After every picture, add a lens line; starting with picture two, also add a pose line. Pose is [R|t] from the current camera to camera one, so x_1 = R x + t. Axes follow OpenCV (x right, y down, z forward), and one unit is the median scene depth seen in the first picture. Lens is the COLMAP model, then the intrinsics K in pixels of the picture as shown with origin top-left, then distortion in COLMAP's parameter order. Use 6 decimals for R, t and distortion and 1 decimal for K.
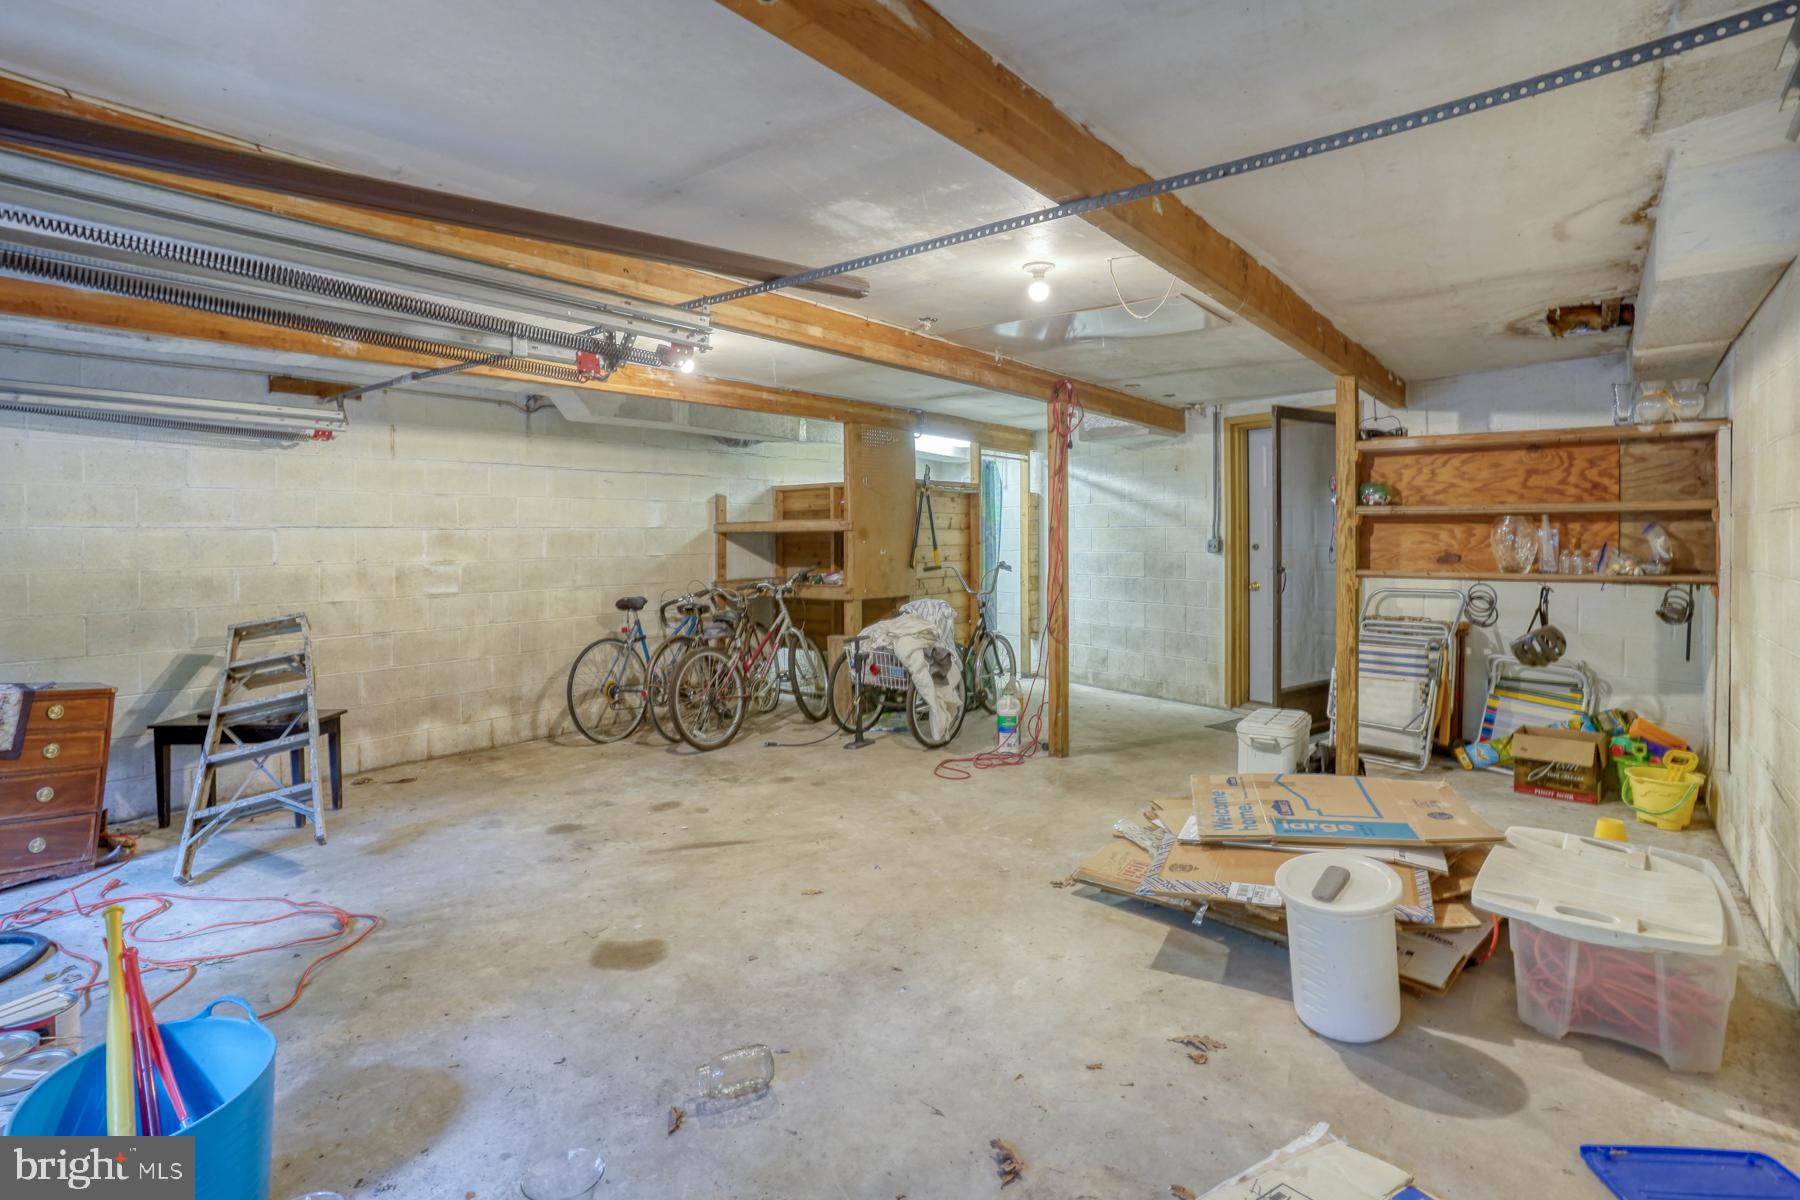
lens RADIAL K [[884.6, 0, 897.3], [0, 884.6, 544.7], [0, 0, 1]] dist [-0.001302, -0.000088]
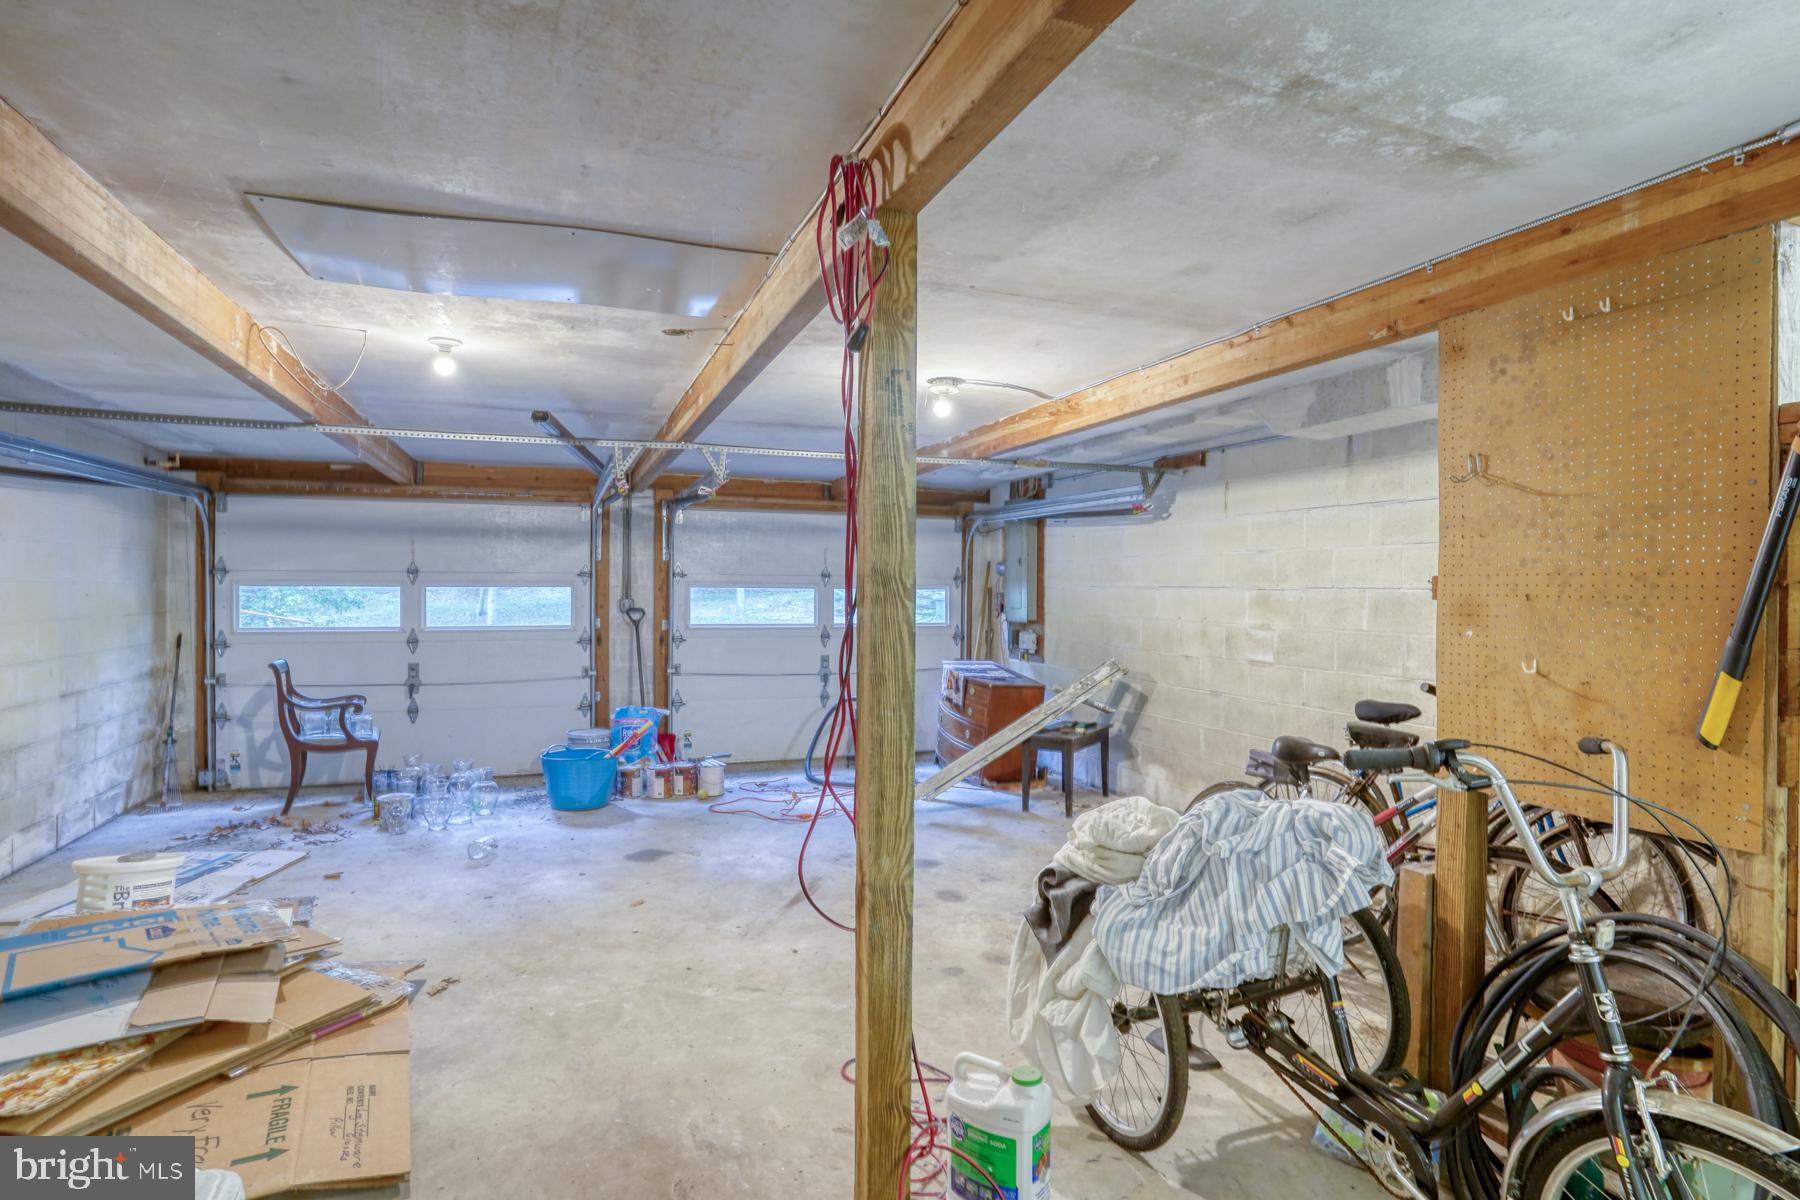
lens RADIAL K [[914.5, 0, 894.8], [0, 914.5, 581.4], [0, 0, 1]] dist [-0.002503, -0.000186]
pose [[-0.511341, 0.007338, -0.859346, 0.506264], [-0.002993, 0.999942, 0.010319, -0.036768], [0.859372, 0.007849, -0.511290, 1.240785]]
